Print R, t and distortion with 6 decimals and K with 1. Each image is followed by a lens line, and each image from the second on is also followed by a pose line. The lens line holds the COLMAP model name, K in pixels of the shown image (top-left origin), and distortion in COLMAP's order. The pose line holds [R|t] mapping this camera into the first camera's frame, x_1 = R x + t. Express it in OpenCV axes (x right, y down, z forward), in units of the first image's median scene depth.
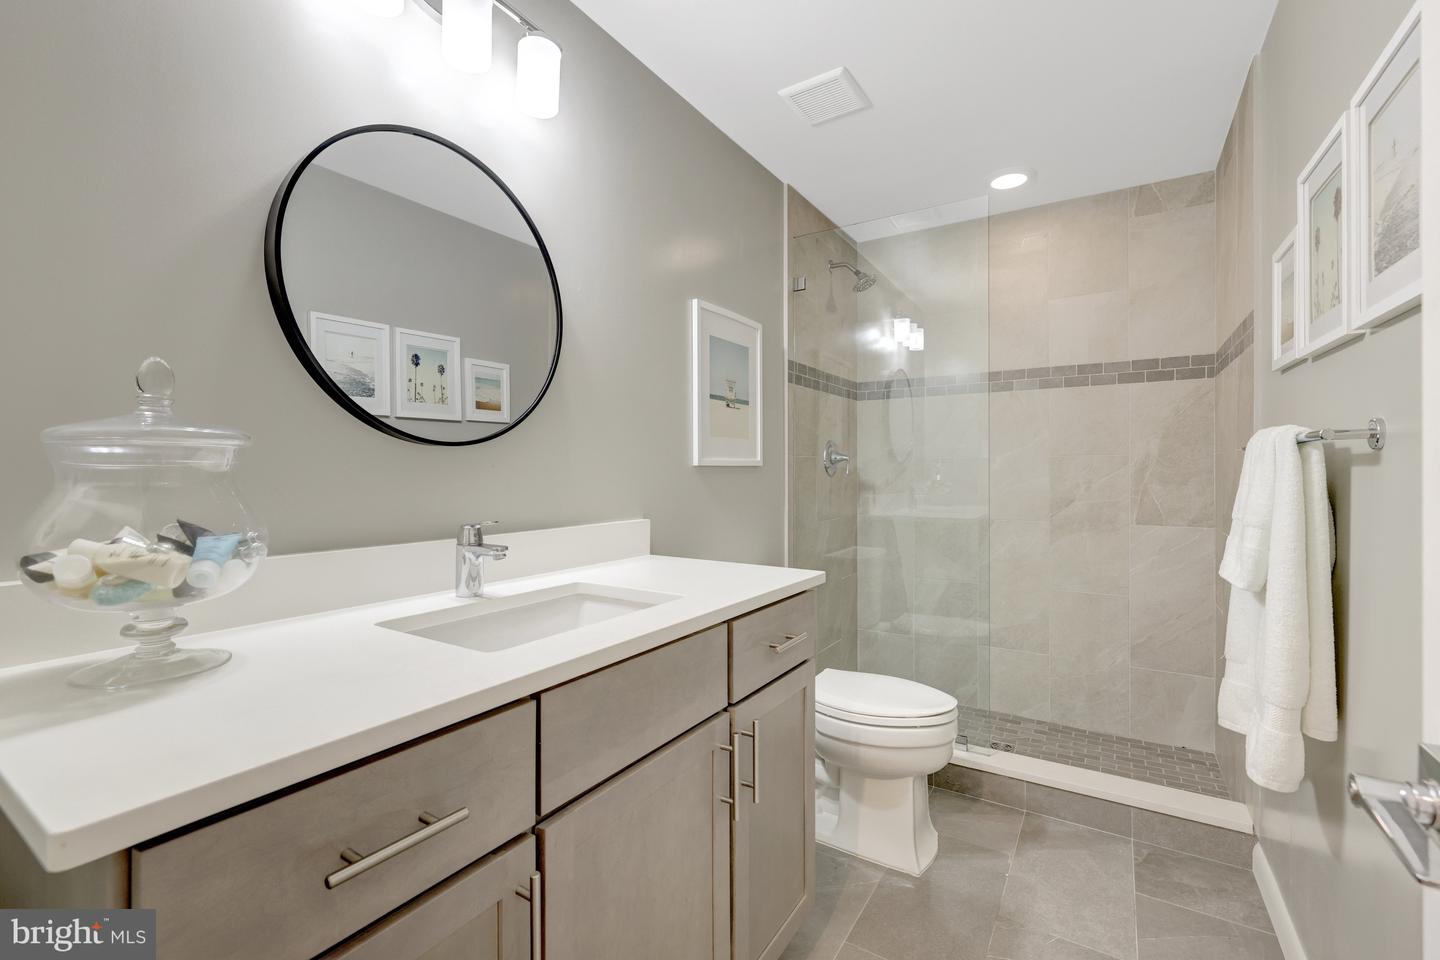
lens RADIAL K [[617.7, 0, 719.9], [0, 617.7, 473.9], [0, 0, 1]] dist [0.001348, -0.000425]
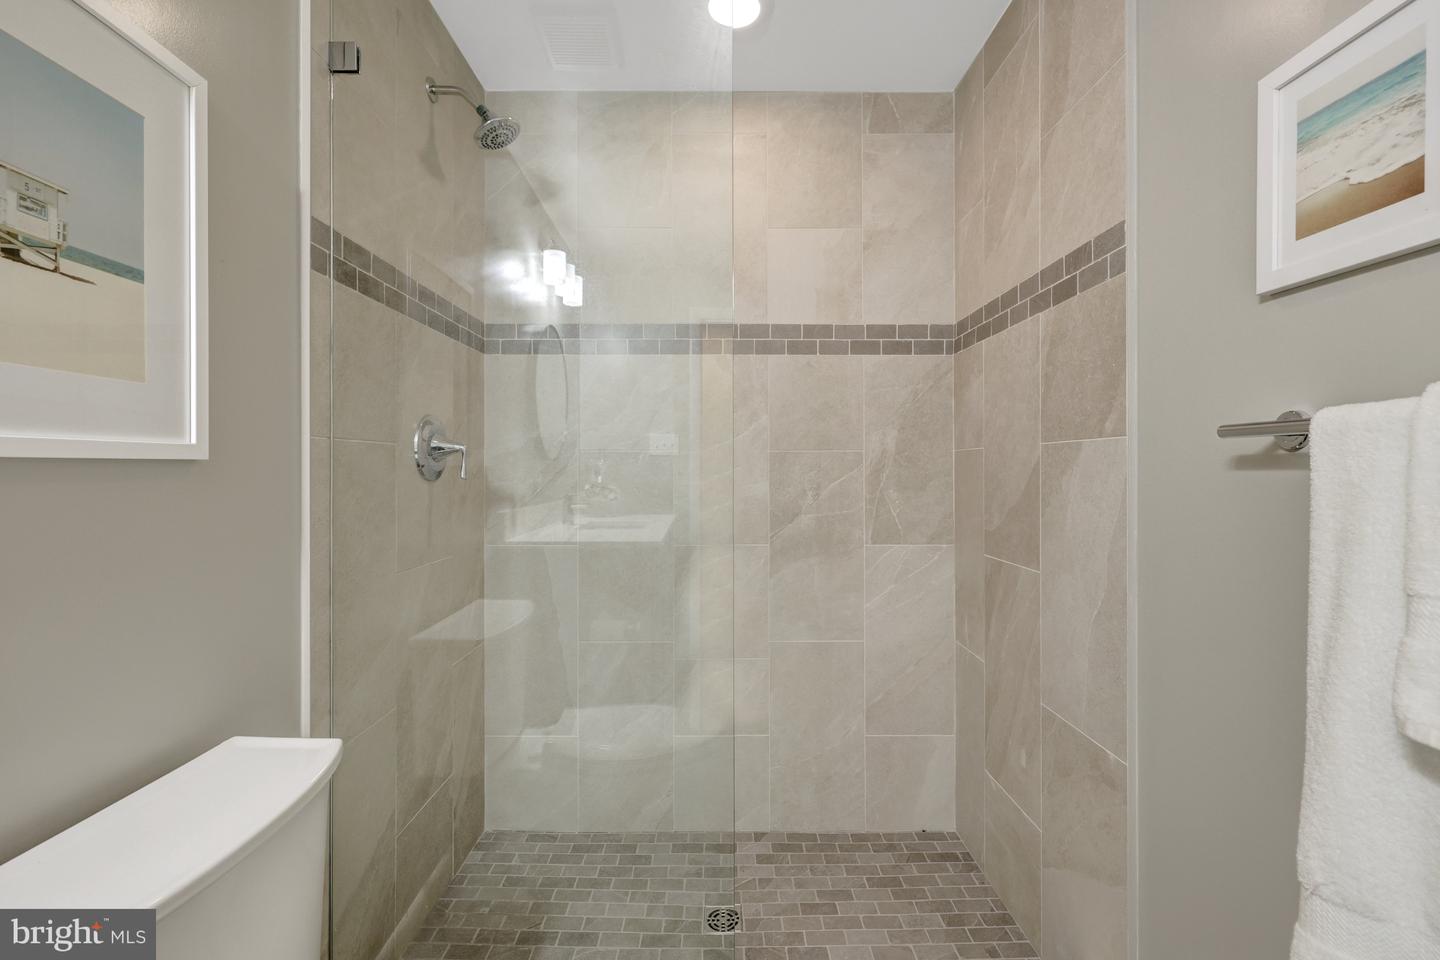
lens RADIAL K [[617.7, 0, 719.9], [0, 617.7, 473.6], [0, 0, 1]] dist [0.001348, -0.000425]
pose [[0.843343, -0.000544, 0.537376, 0.112272], [-0.000485, 0.999998, 0.001774, -0.004211], [-0.537376, -0.001756, 0.843341, 0.449524]]
